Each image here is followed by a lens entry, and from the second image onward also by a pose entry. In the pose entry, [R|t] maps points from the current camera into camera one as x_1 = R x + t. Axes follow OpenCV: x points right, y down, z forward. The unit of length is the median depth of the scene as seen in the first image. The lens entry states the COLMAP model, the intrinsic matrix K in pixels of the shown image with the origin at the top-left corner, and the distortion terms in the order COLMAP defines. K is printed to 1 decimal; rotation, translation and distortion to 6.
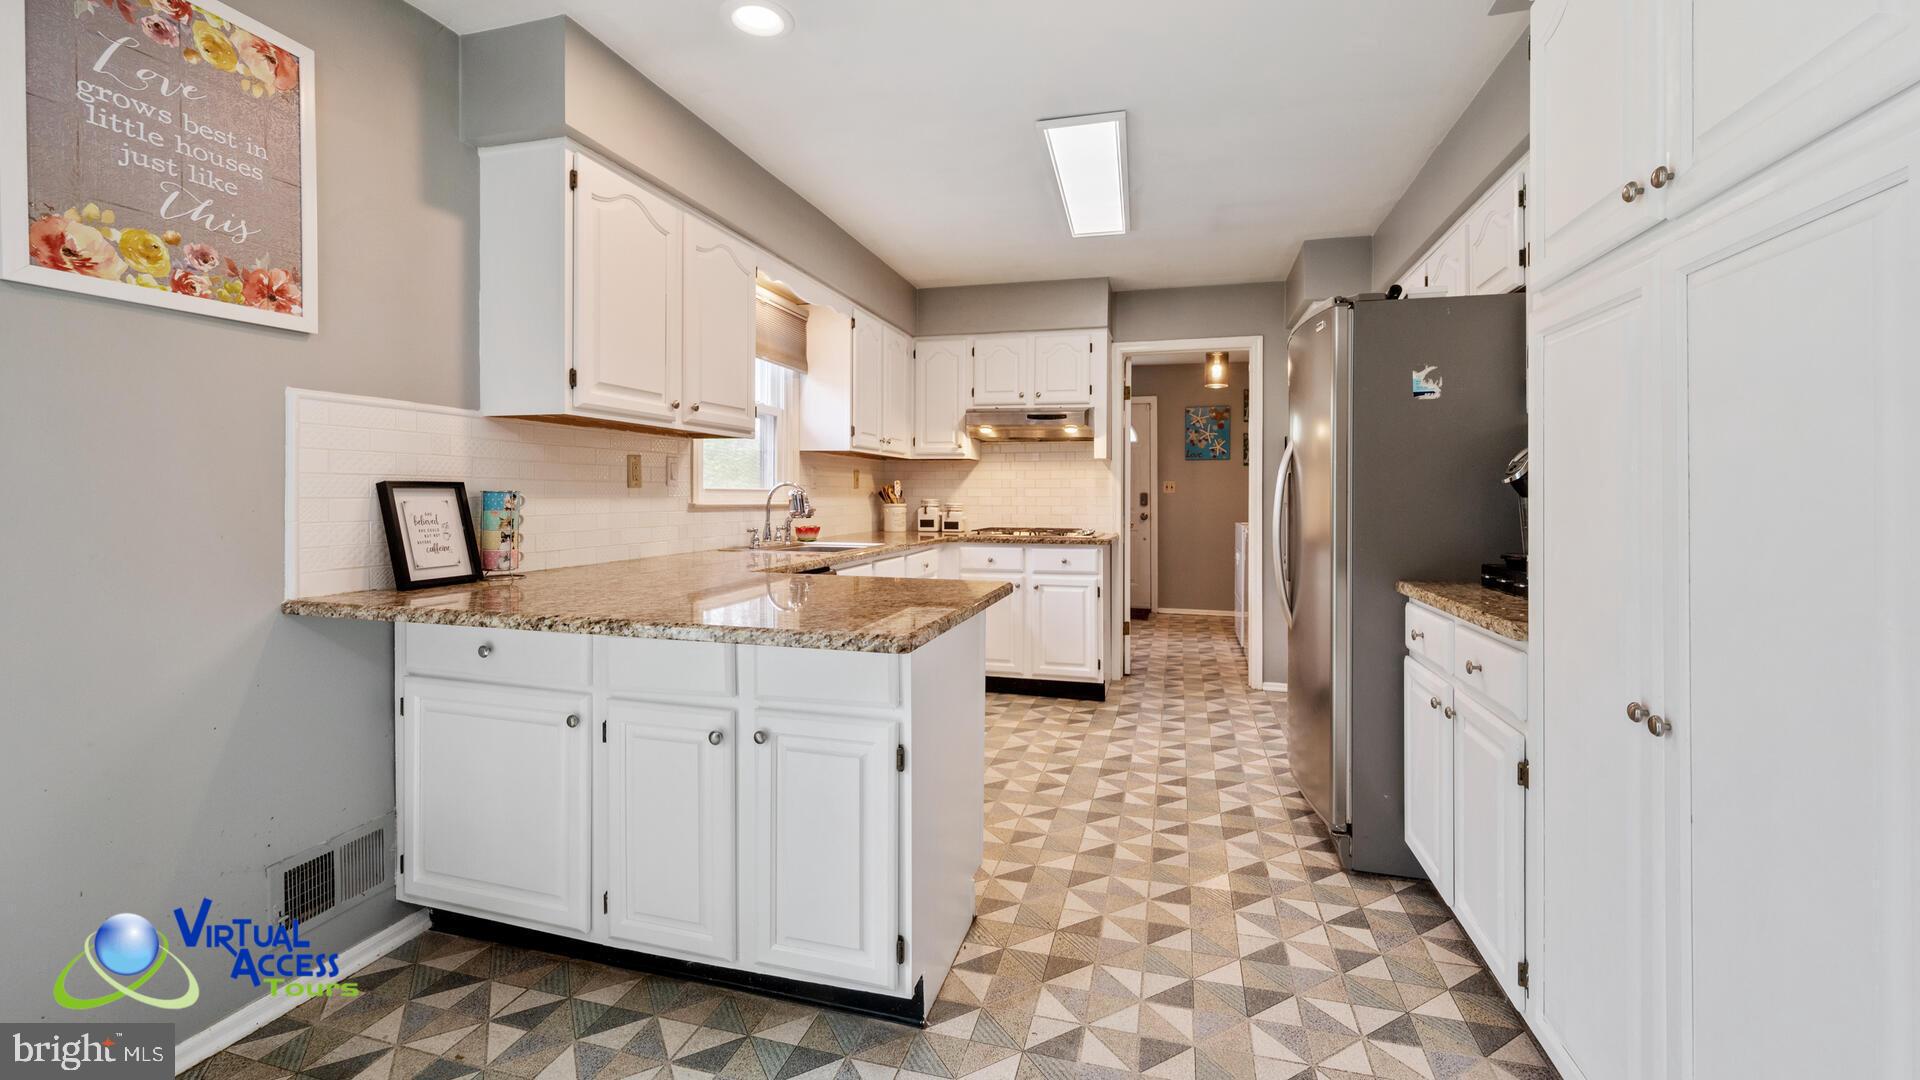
lens RADIAL K [[784.5, 0, 958.5], [0, 784.5, 483.1], [0, 0, 1]] dist [0.000726, -0.000292]
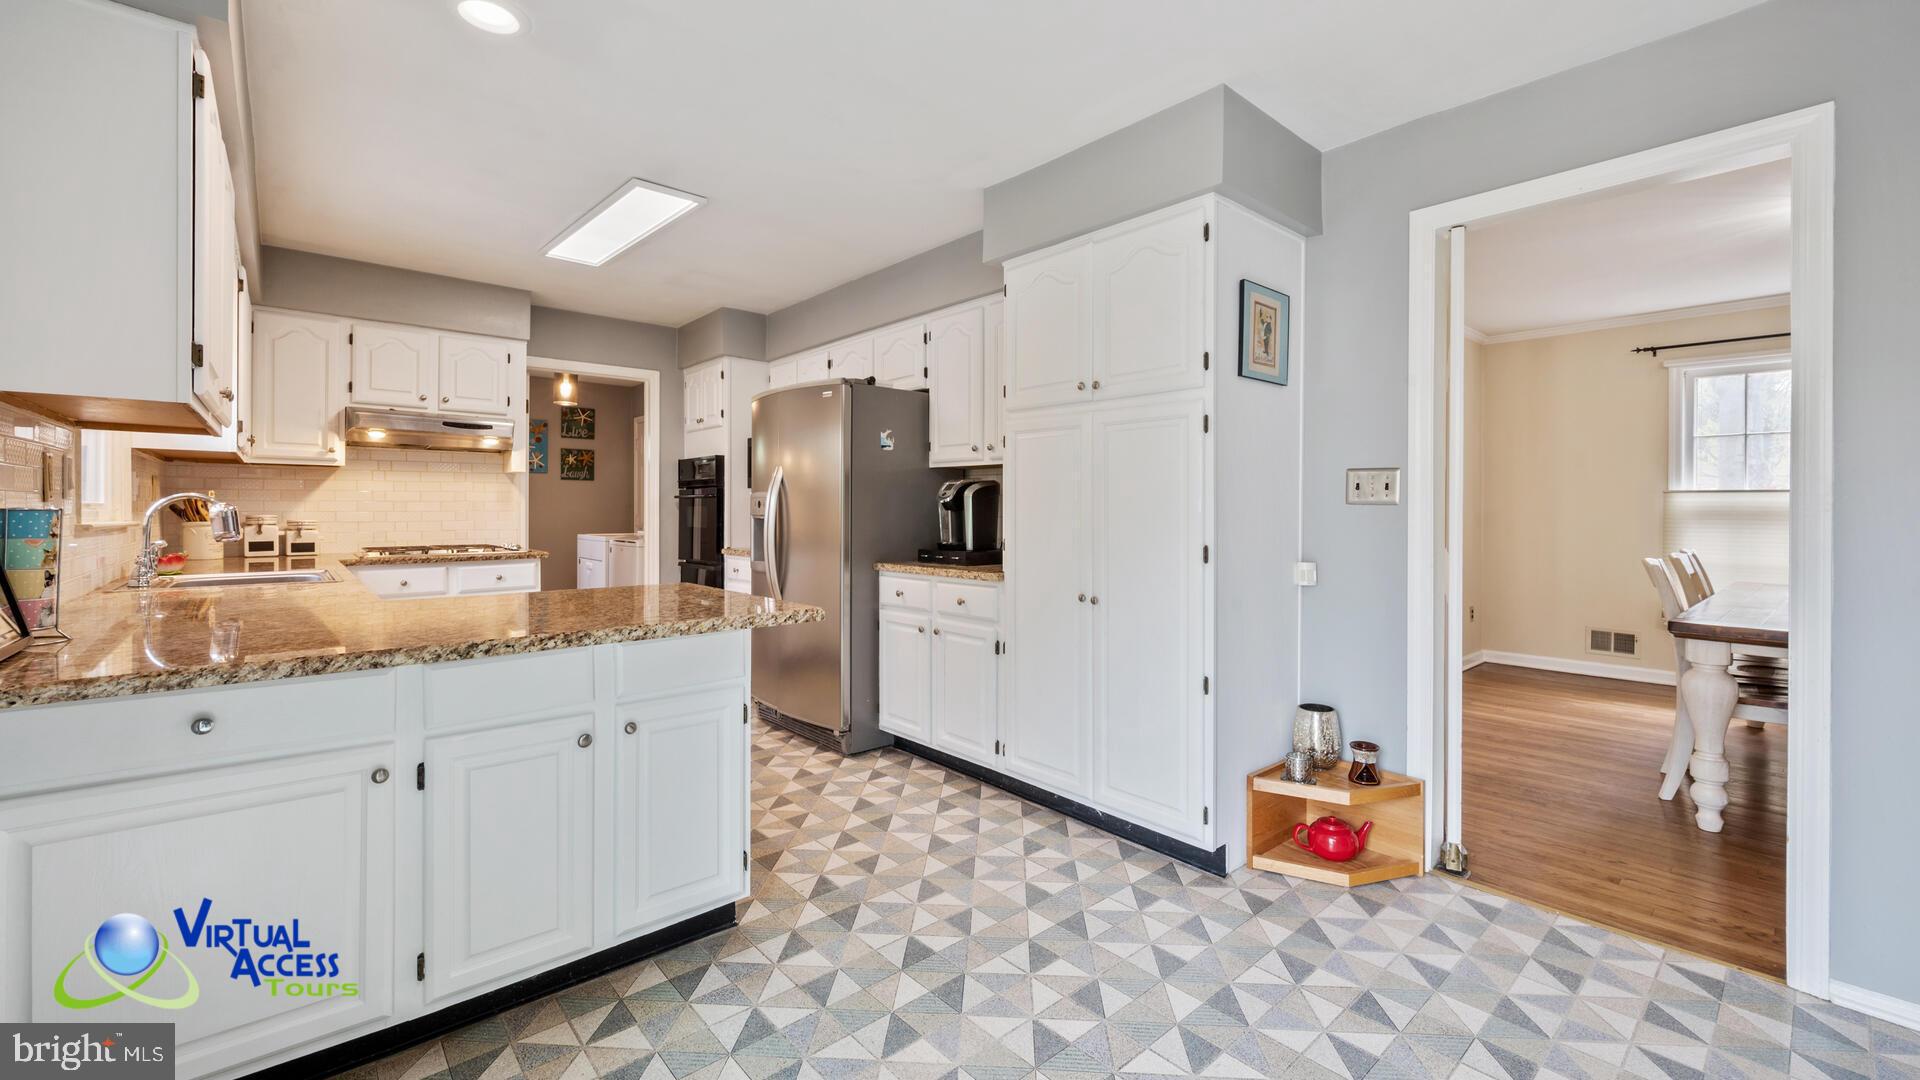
lens RADIAL K [[784.5, 0, 958.5], [0, 784.5, 483.1], [0, 0, 1]] dist [0.000726, -0.000292]
pose [[0.538474, 0.023302, 0.842320, -0.603231], [-0.011276, 0.999727, -0.020448, -0.005722], [-0.842567, 0.001513, 0.538590, -0.001375]]
